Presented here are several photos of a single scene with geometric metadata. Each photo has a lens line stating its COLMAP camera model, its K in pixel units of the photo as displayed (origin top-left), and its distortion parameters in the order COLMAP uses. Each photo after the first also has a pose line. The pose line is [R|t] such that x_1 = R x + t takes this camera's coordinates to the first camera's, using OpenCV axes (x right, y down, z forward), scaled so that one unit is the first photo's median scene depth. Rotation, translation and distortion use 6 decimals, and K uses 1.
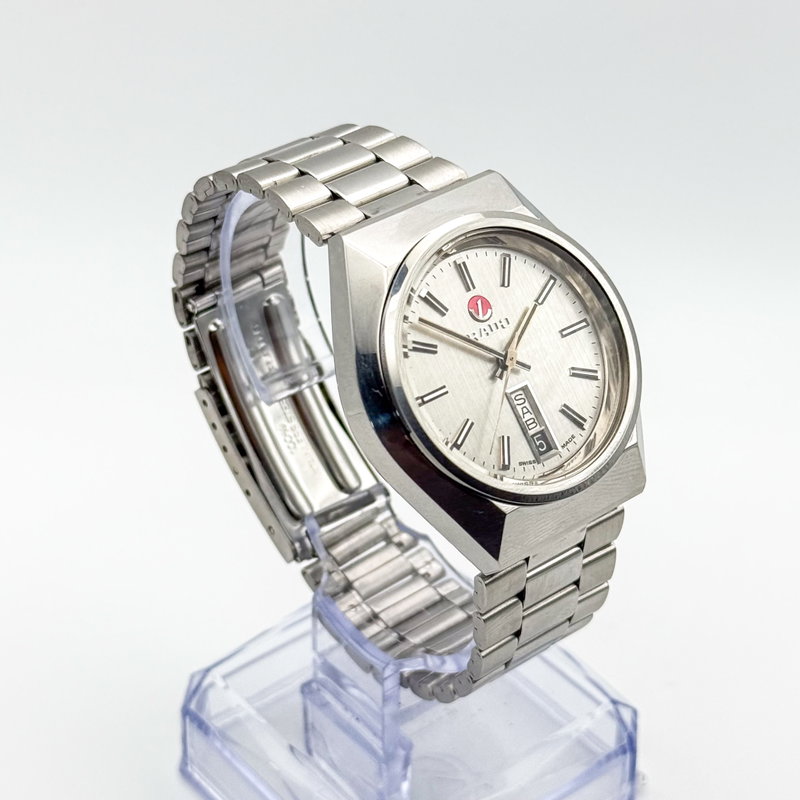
lens RADIAL K [[2156.2, 0, 400.0], [0, 2156.2, 400.0], [0, 0, 1]] dist [-0.058938, -0.339877]
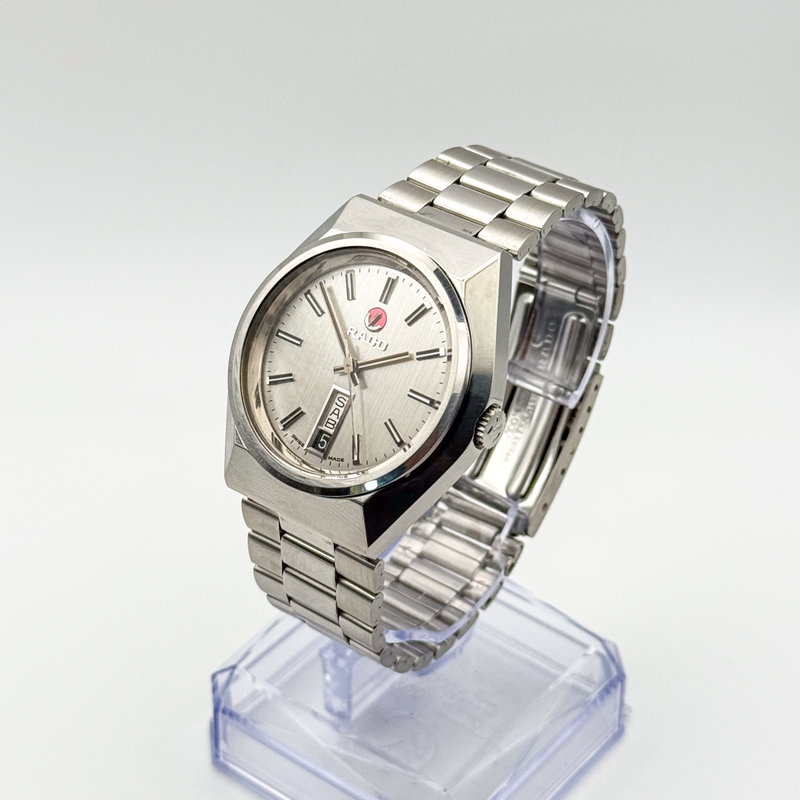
lens RADIAL K [[2156.2, 0, 400.0], [0, 2156.2, 400.0], [0, 0, 1]] dist [-0.058938, -0.339877]
pose [[0.221810, 0.573814, -0.788377, 0.834727], [-0.571089, 0.731786, 0.371949, -0.384161], [0.790353, 0.367731, 0.490017, 0.426809]]
